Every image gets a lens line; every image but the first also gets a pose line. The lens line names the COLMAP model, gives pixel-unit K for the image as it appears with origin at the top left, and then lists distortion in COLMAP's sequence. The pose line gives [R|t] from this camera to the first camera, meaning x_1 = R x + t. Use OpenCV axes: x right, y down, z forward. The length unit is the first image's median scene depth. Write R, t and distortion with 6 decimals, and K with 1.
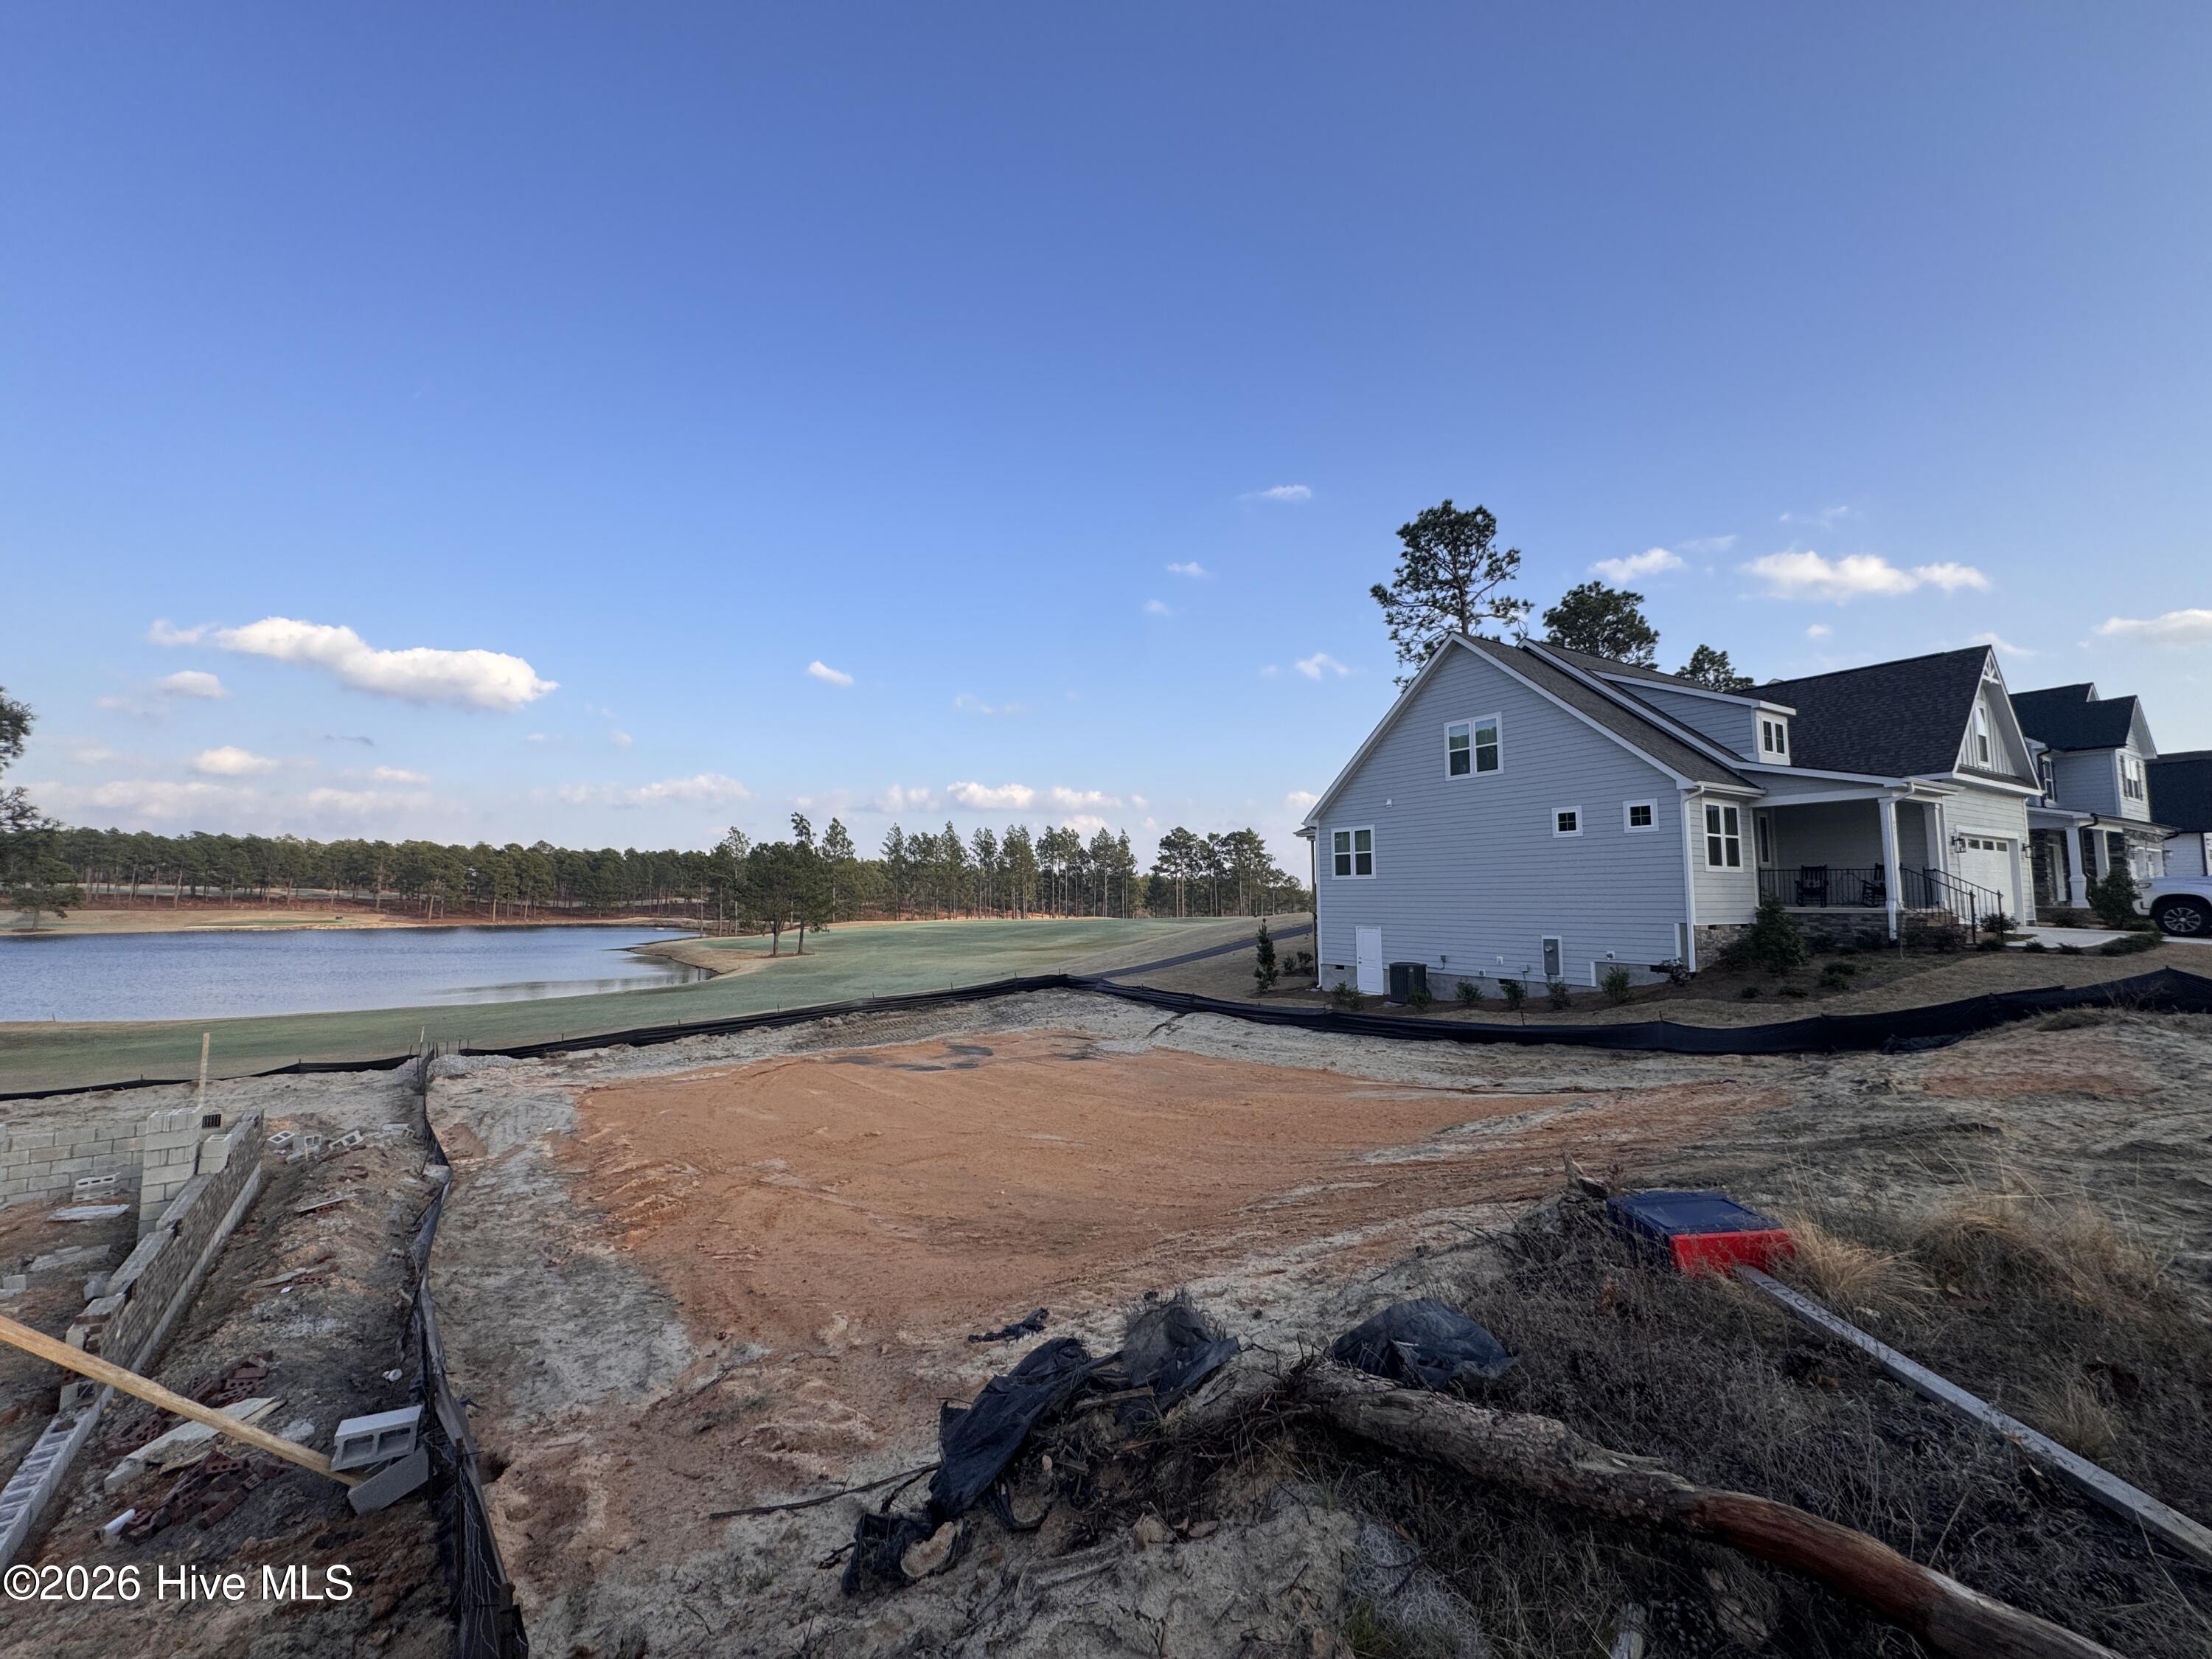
lens RADIAL K [[884.8, 0, 1105.2], [0, 884.8, 817.4], [0, 0, 1]] dist [0.000916, 0.000127]
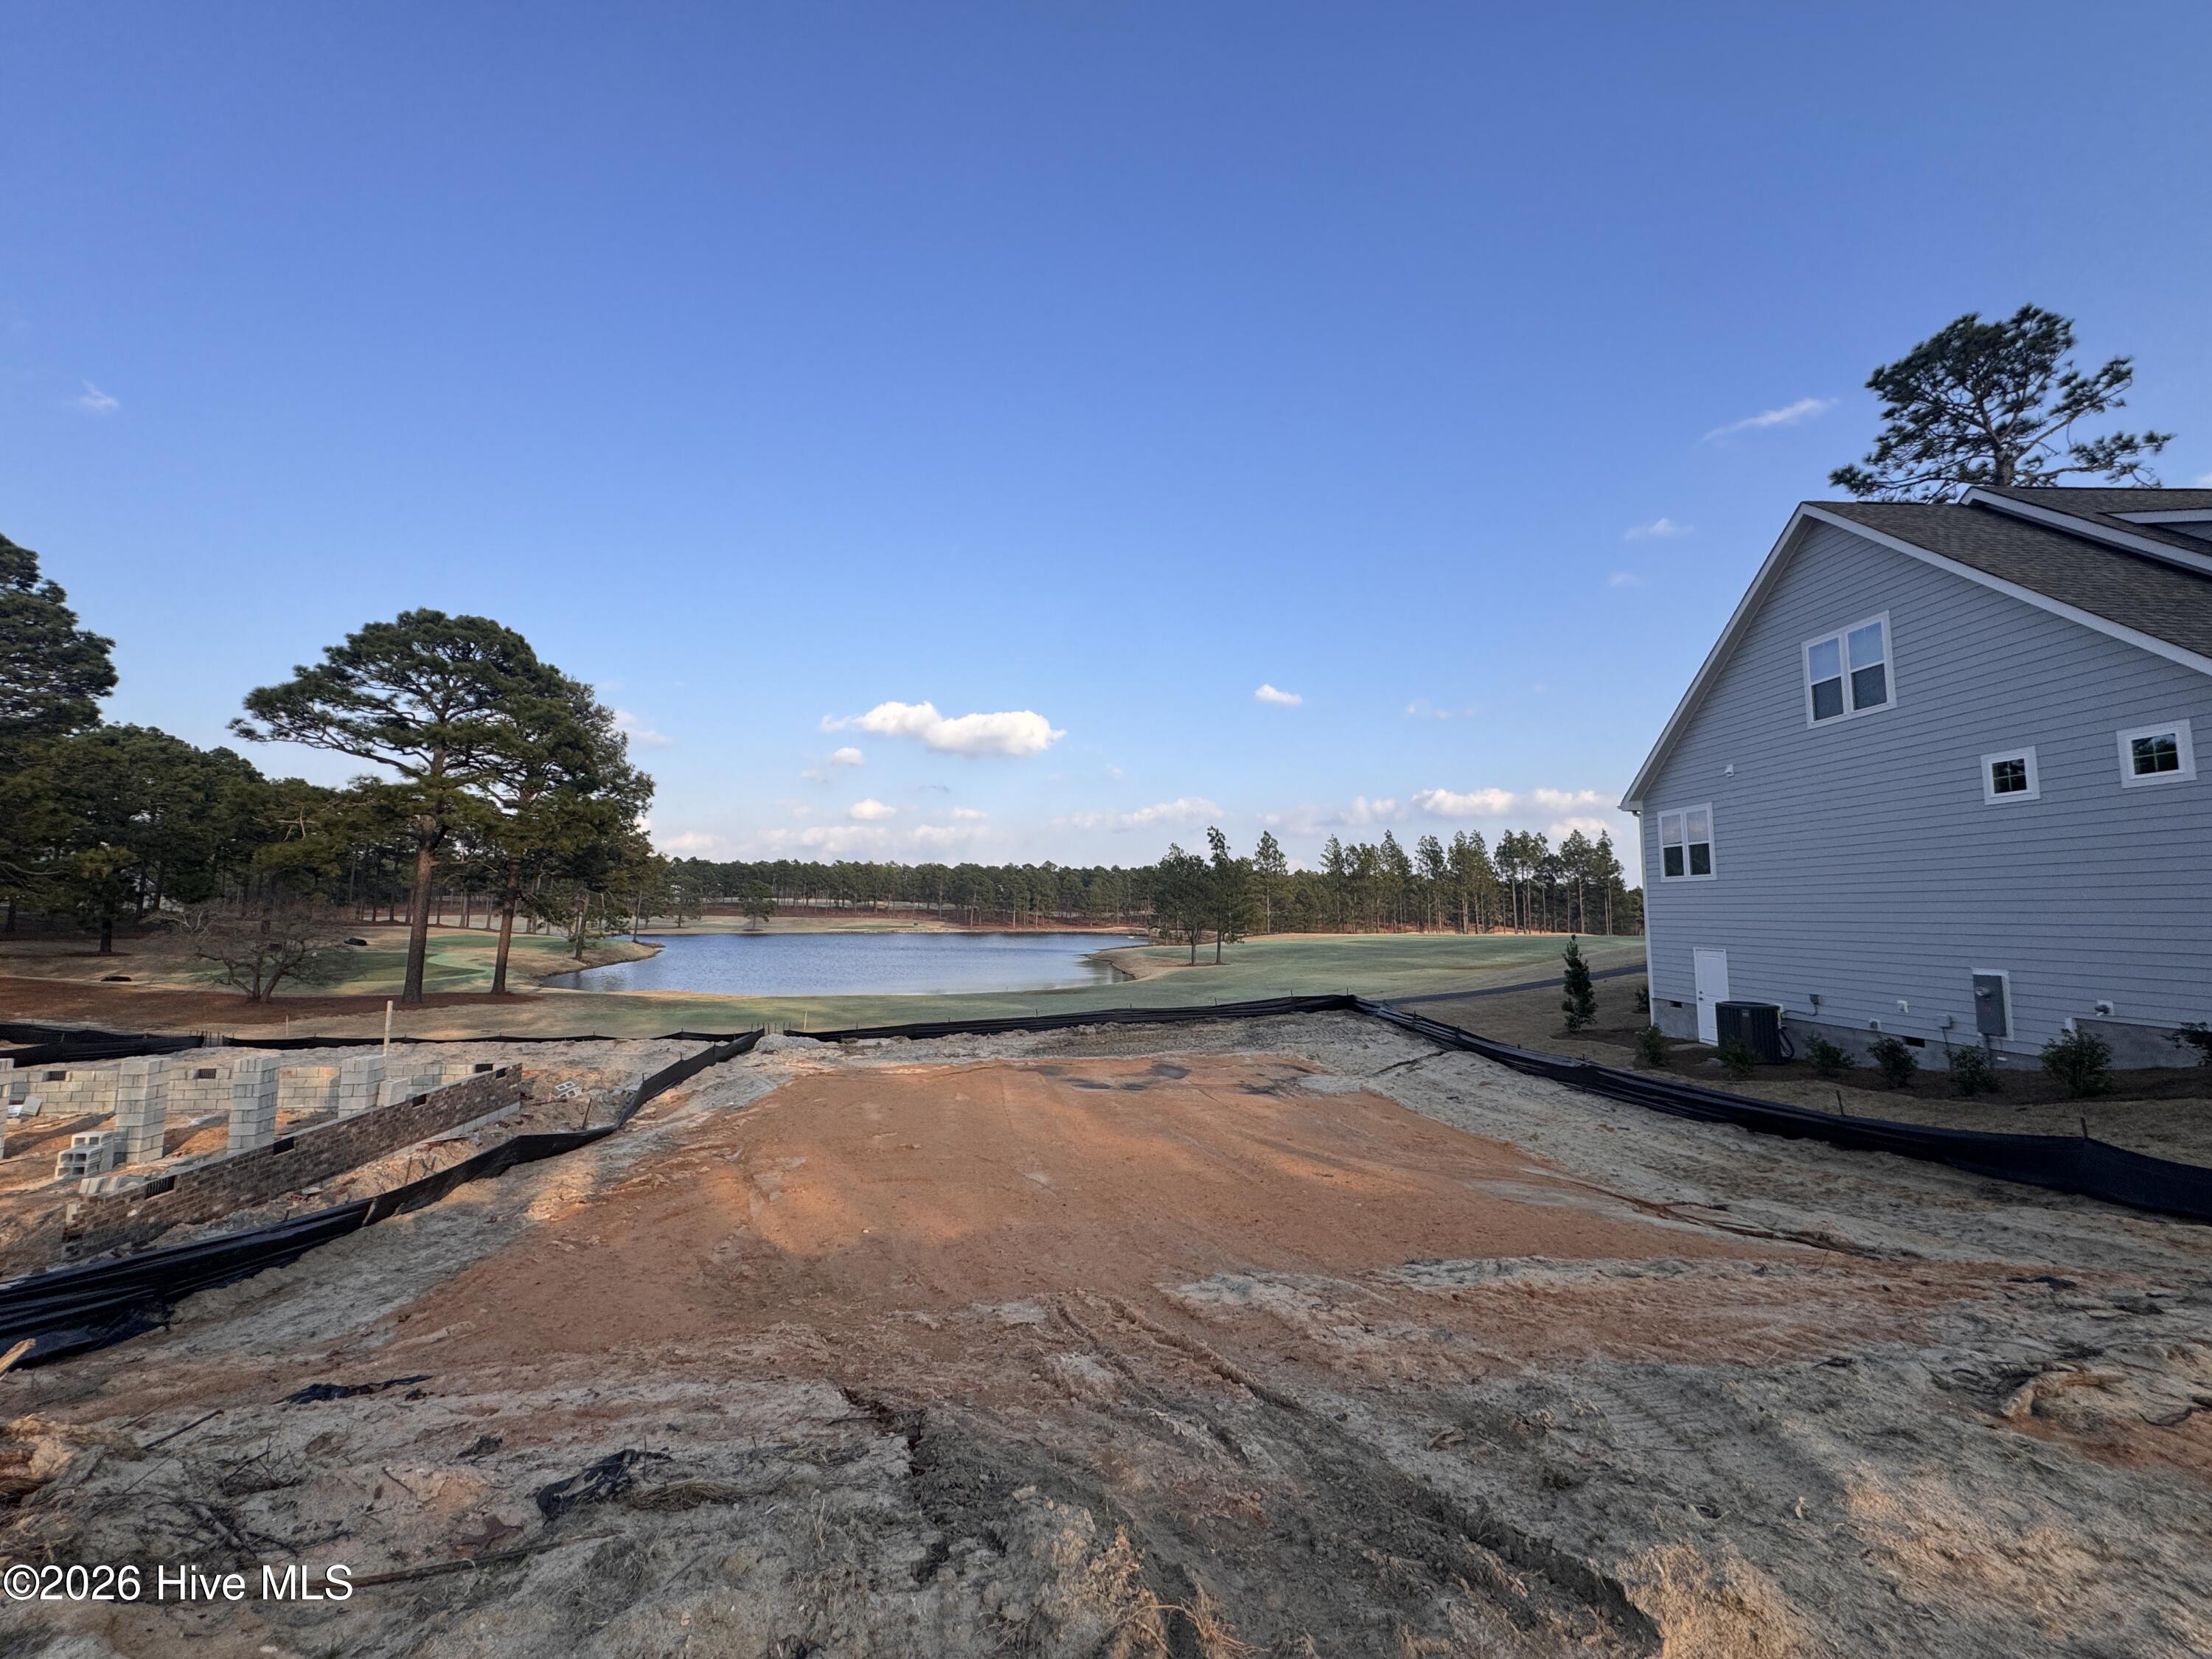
lens RADIAL K [[883.6, 0, 1103.8], [0, 883.6, 825.1], [0, 0, 1]] dist [-0.000949, -0.000059]
pose [[0.861997, -0.045428, -0.504875, 0.103669], [0.042307, 0.998949, -0.017651, 0.007691], [0.505146, -0.006145, 0.863012, 0.066233]]
